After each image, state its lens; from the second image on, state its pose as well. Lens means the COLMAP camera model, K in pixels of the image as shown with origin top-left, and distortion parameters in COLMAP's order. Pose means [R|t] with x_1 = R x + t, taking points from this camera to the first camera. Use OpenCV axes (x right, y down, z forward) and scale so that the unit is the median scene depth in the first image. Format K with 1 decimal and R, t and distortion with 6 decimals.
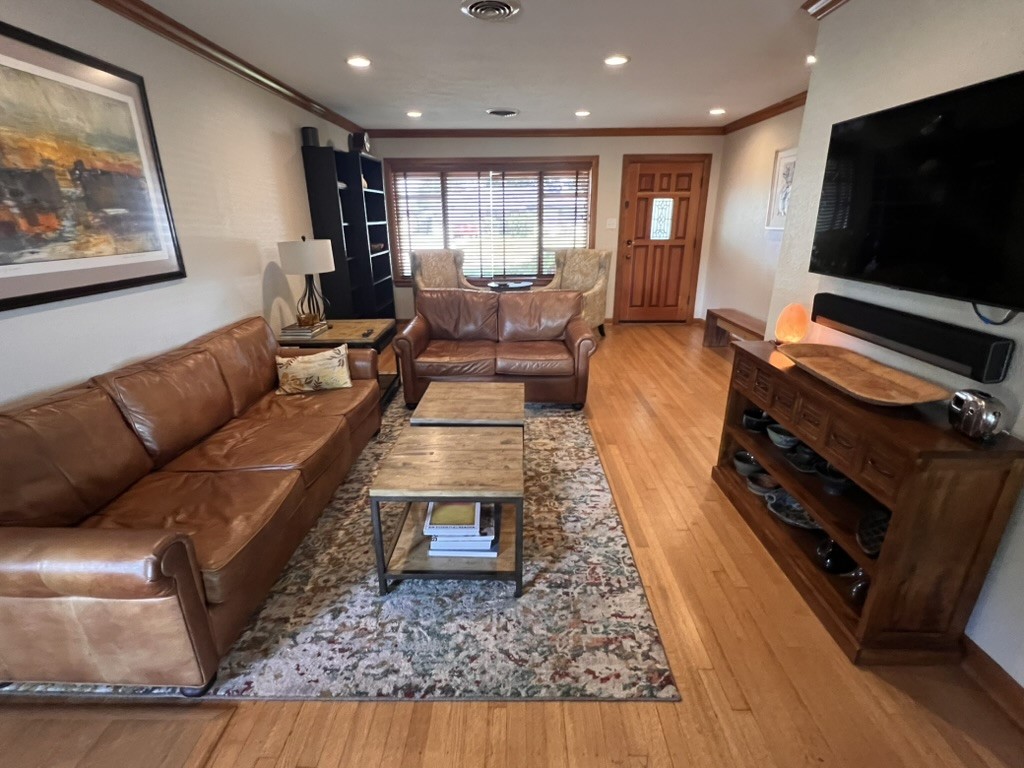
lens RADIAL K [[484.0, 0, 509.3], [0, 484.0, 383.7], [0, 0, 1]] dist [0.002061, 0.000287]
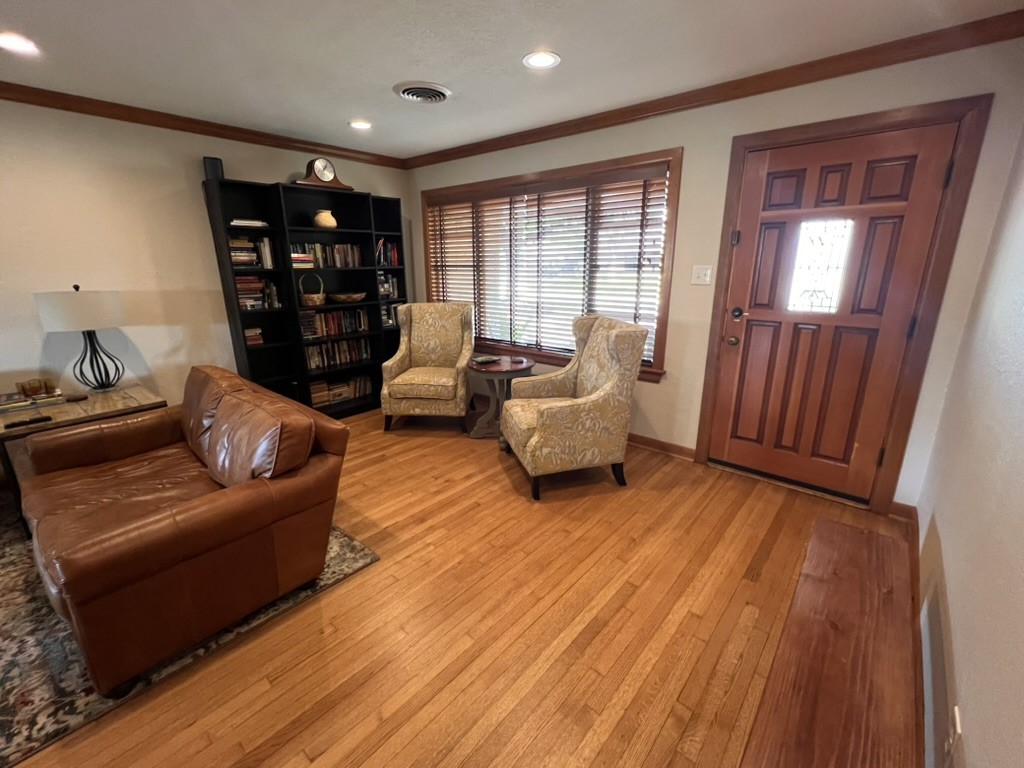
lens RADIAL K [[444.4, 0, 510.8], [0, 444.4, 383.6], [0, 0, 1]] dist [-0.001142, -0.000003]
pose [[0.763793, 0.175128, -0.621249, 0.637998], [-0.210388, 0.977472, 0.016885, -0.314918], [0.610211, 0.117807, 0.783431, 0.895323]]
